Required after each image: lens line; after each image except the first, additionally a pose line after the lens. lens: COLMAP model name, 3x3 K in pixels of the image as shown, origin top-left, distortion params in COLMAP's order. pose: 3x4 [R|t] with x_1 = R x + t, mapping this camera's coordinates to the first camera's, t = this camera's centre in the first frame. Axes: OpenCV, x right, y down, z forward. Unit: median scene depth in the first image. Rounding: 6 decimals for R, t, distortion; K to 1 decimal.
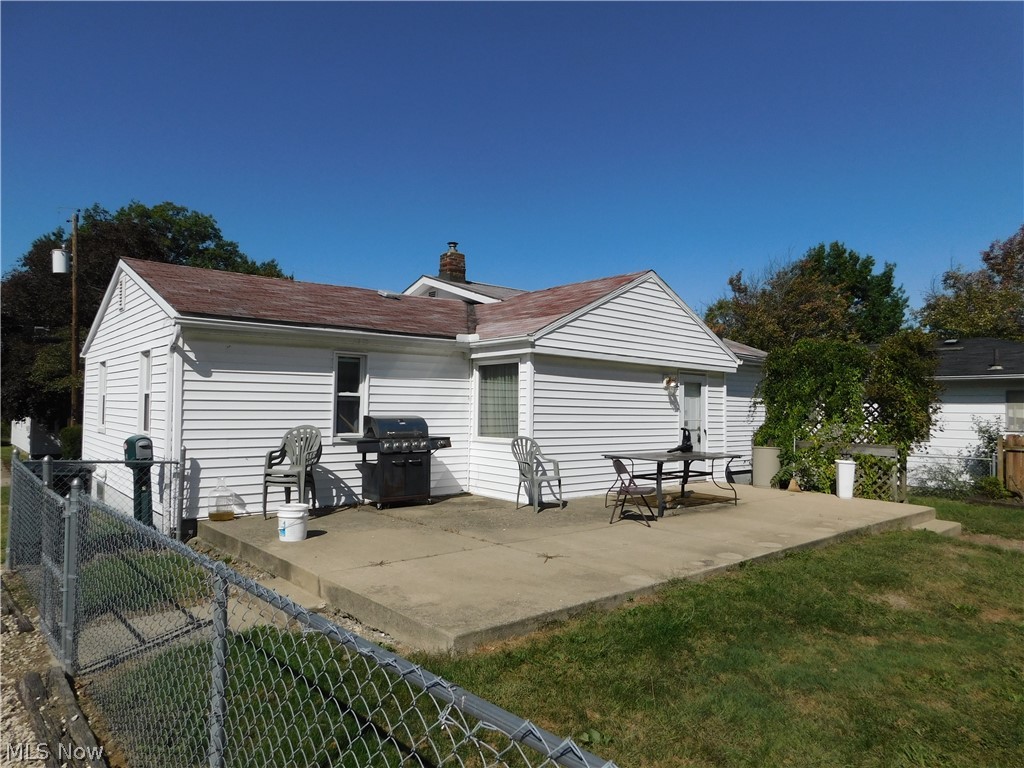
lens RADIAL K [[677.9, 0, 512.0], [0, 677.9, 379.6], [0, 0, 1]] dist [-0.059681, 0.001295]
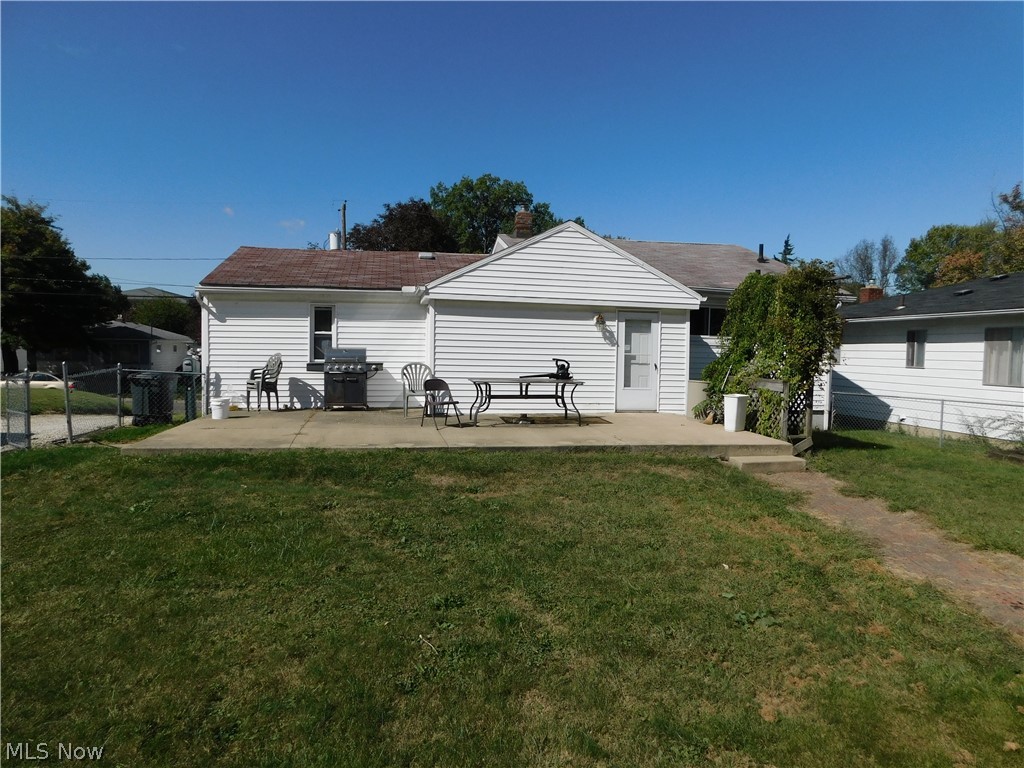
lens RADIAL K [[677.9, 0, 518.3], [0, 677.9, 387.9], [0, 0, 1]] dist [-0.059681, 0.001295]
pose [[0.866090, 0.027525, -0.499130, 0.826915], [0.016581, 0.996352, 0.083716, 0.025047], [0.499613, -0.080781, 0.862474, -0.045022]]
